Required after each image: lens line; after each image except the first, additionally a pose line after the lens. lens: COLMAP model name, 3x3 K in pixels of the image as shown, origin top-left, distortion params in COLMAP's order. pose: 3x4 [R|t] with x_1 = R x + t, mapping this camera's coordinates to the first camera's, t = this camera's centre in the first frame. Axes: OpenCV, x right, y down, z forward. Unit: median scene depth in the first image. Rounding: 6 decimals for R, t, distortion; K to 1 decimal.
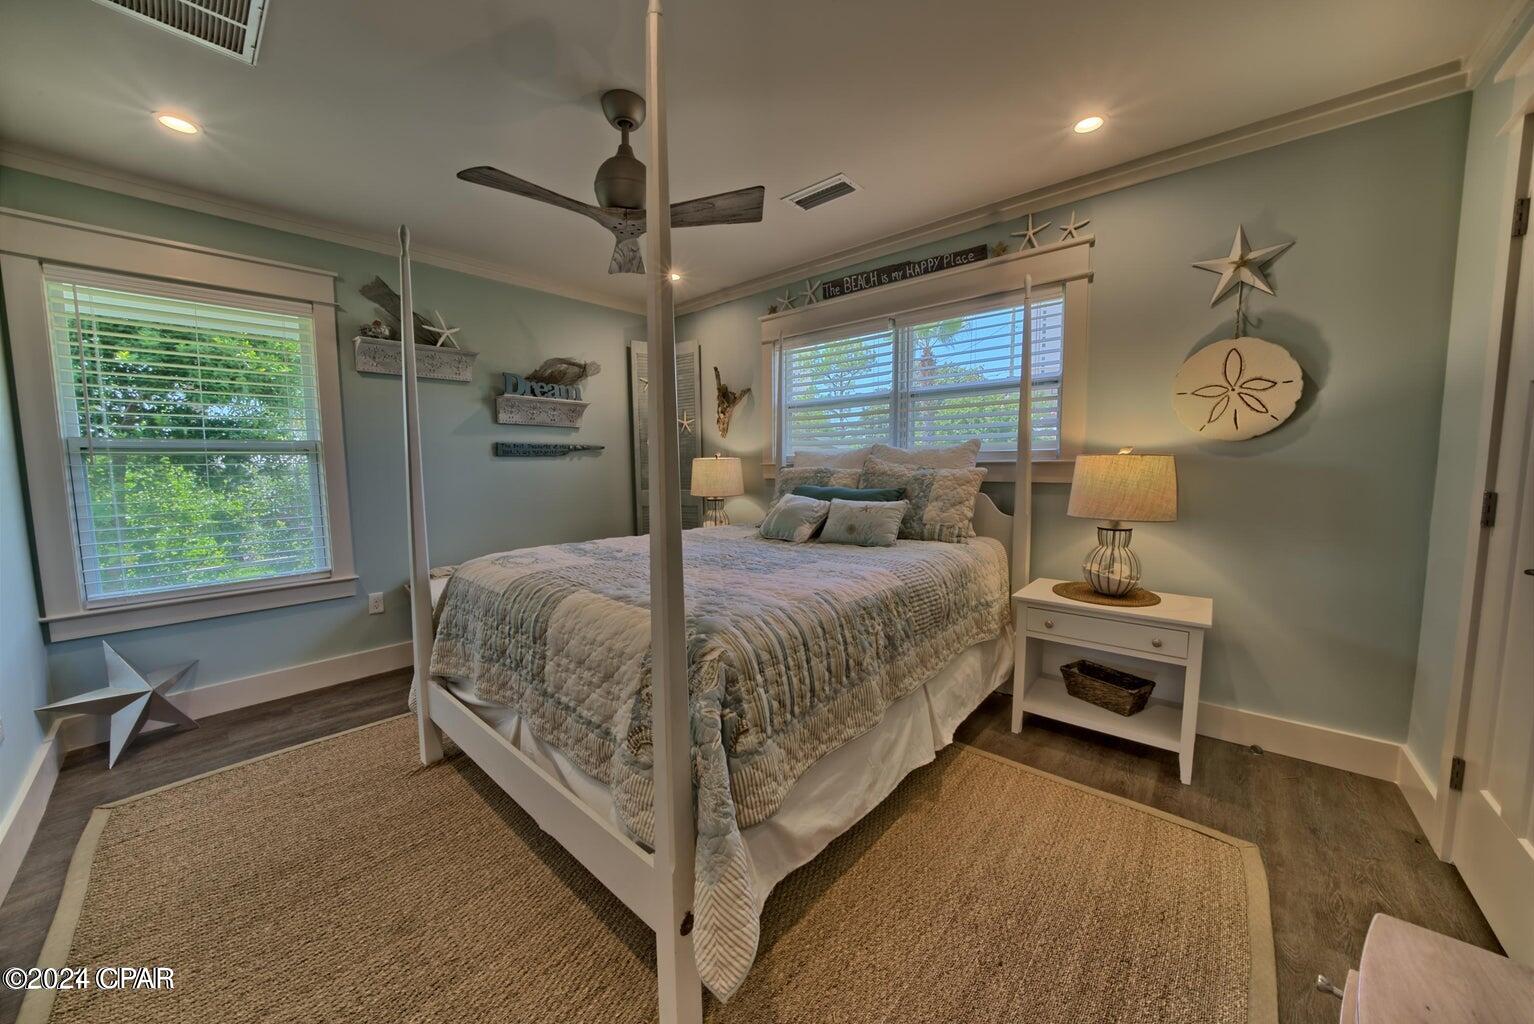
lens RADIAL K [[529.7, 0, 770.7], [0, 529.7, 512.5], [0, 0, 1]] dist [-0.015617, -0.000091]
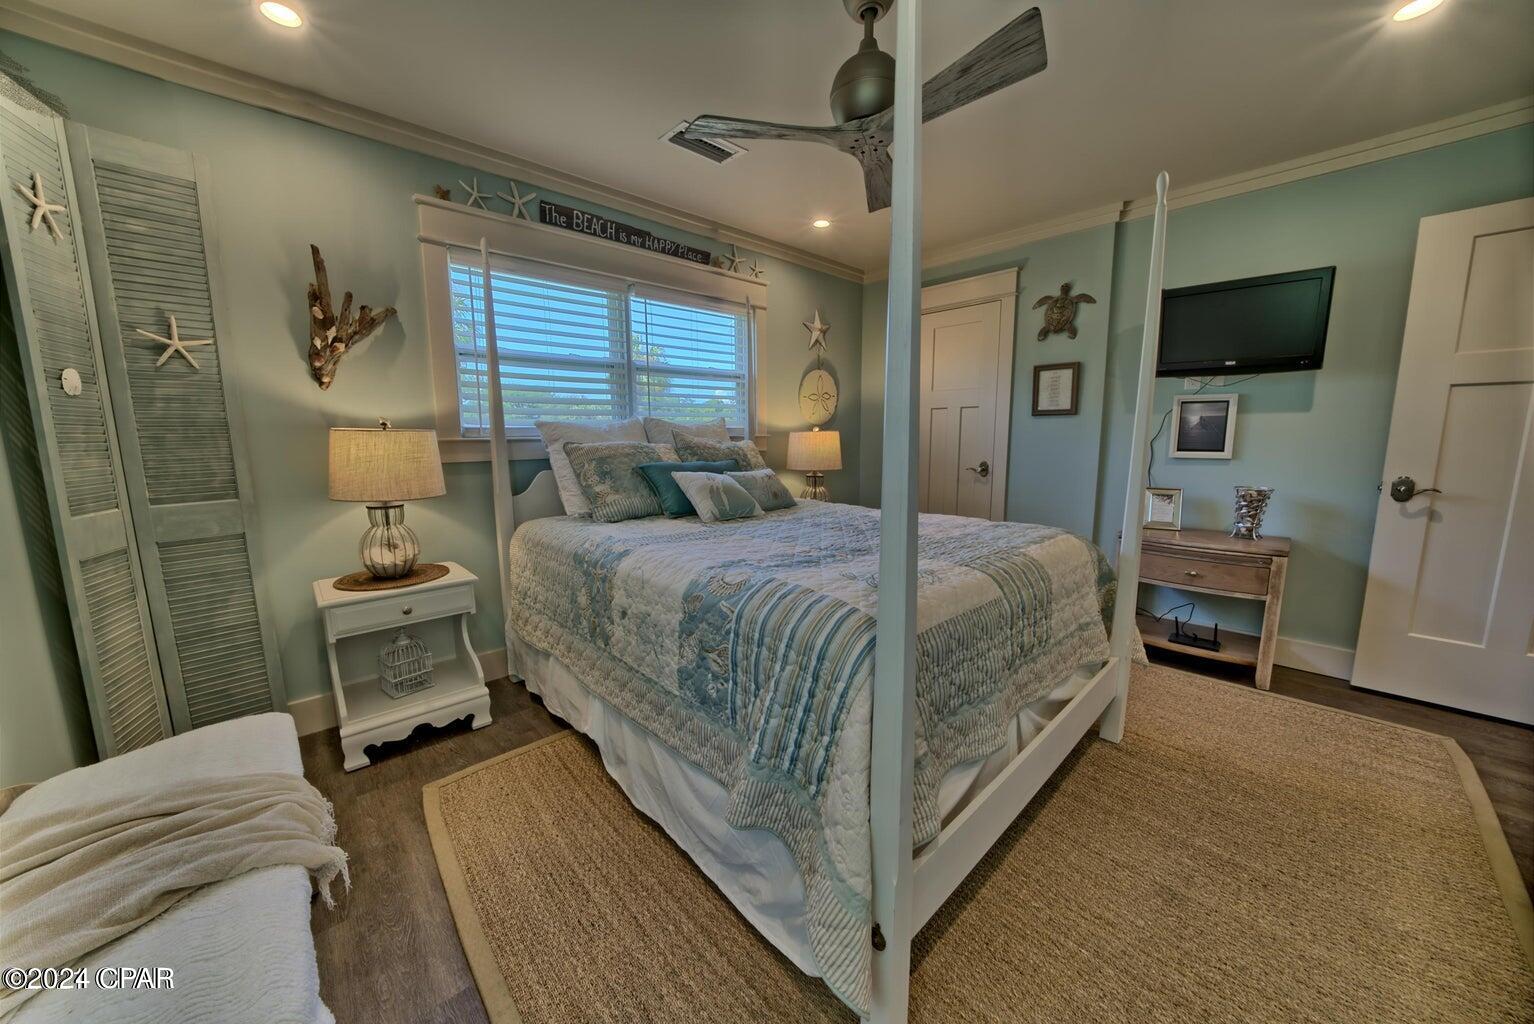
lens RADIAL K [[529.7, 0, 773.0], [0, 529.7, 513.2], [0, 0, 1]] dist [-0.015617, -0.000091]
pose [[0.098111, -0.139604, 0.985335, -0.705301], [0.098280, 0.986631, 0.130002, -0.056799], [-0.990311, 0.084085, 0.110519, 0.649625]]
